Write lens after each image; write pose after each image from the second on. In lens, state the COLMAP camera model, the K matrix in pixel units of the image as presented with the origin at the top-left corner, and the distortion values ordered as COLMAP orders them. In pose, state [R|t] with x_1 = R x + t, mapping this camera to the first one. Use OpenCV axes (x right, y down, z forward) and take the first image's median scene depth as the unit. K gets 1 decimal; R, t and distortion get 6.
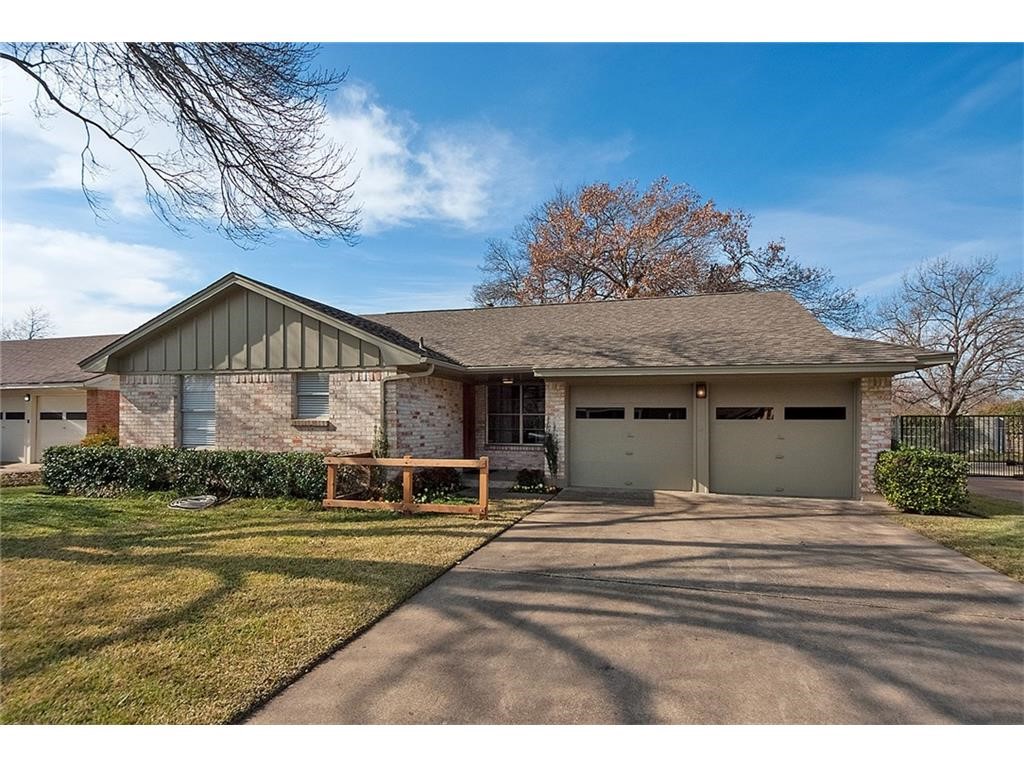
lens RADIAL K [[489.9, 0, 512.0], [0, 489.9, 384.0], [0, 0, 1]] dist [0.001347, -0.000208]
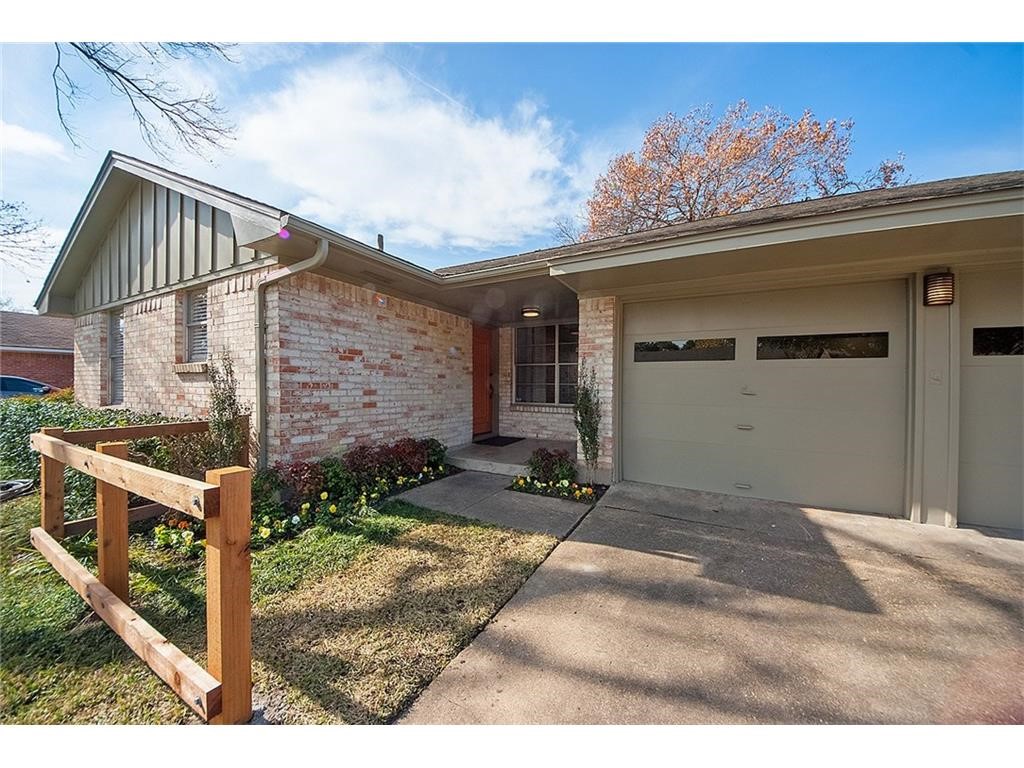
lens RADIAL K [[374.7, 0, 510.3], [0, 374.7, 377.6], [0, 0, 1]] dist [-0.000663, -0.010238]
pose [[0.980864, 0.000630, -0.194692, 0.077302], [0.010785, 0.998284, 0.057565, 0.064177], [0.194394, -0.058563, 0.979174, 0.570462]]
